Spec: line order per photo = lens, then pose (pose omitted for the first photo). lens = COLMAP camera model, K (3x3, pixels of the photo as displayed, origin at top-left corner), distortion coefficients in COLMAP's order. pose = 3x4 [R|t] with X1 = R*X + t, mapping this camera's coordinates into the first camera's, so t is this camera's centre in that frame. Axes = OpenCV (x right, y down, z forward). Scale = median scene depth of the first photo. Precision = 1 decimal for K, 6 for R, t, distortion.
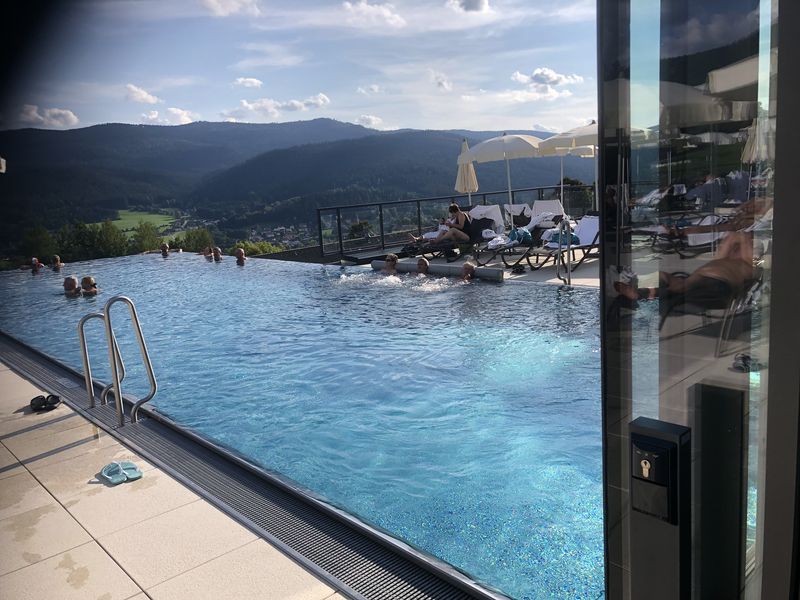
lens RADIAL K [[683.5, 0, 400.0], [0, 683.5, 300.0], [0, 0, 1]] dist [0.031679, -0.006420]
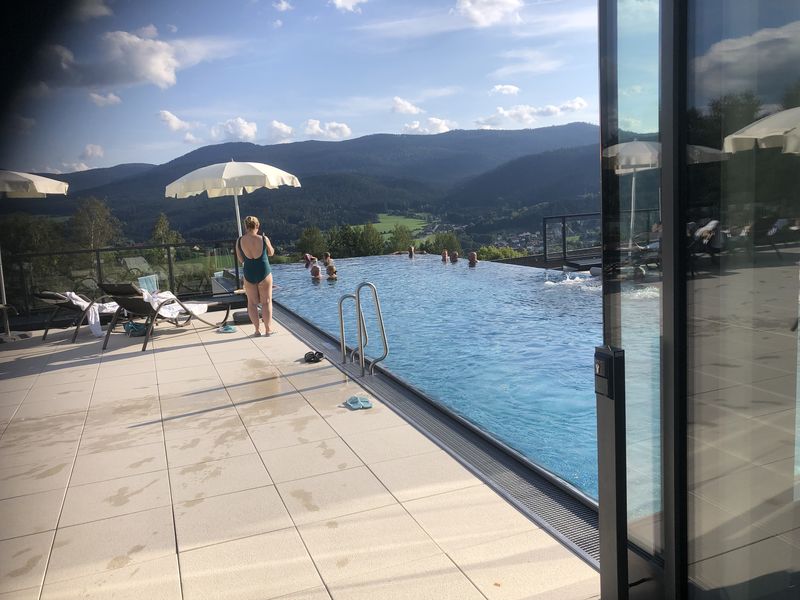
lens RADIAL K [[683.5, 0, 400.0], [0, 683.5, 300.0], [0, 0, 1]] dist [0.031679, -0.006420]
pose [[0.937348, 0.059720, -0.343237, 0.045602], [-0.062540, 0.998038, 0.002859, 0.007620], [0.342735, 0.018786, 0.939244, -0.094801]]
